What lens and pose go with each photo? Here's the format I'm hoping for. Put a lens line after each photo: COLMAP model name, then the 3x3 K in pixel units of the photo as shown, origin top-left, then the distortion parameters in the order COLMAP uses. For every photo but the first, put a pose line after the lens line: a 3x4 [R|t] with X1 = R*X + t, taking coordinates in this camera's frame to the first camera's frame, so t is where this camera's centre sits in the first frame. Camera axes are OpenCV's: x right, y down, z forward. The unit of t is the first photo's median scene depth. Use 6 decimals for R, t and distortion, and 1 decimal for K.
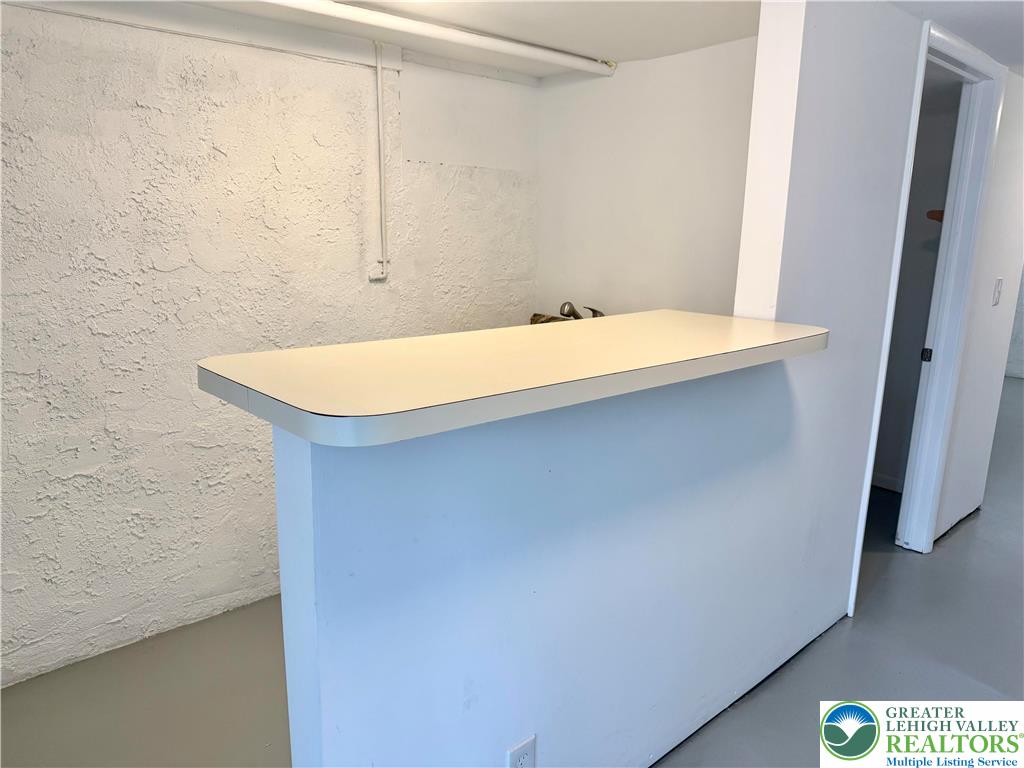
lens RADIAL K [[730.4, 0, 511.2], [0, 730.4, 388.0], [0, 0, 1]] dist [0.078373, -0.096992]
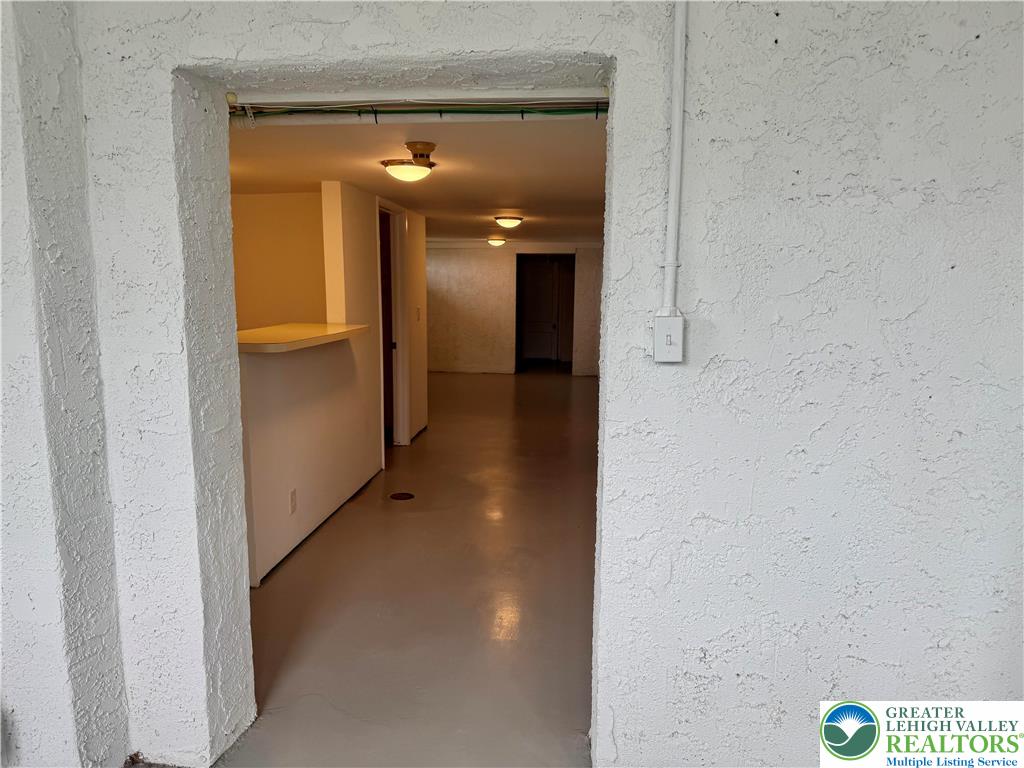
lens RADIAL K [[729.5, 0, 512.0], [0, 729.5, 384.0], [0, 0, 1]] dist [0.069236, -0.071001]
pose [[0.753123, -0.106746, 0.649162, -0.553490], [0.150633, 0.988514, -0.012208, 0.146331], [-0.640403, 0.106979, 0.760552, -0.781321]]
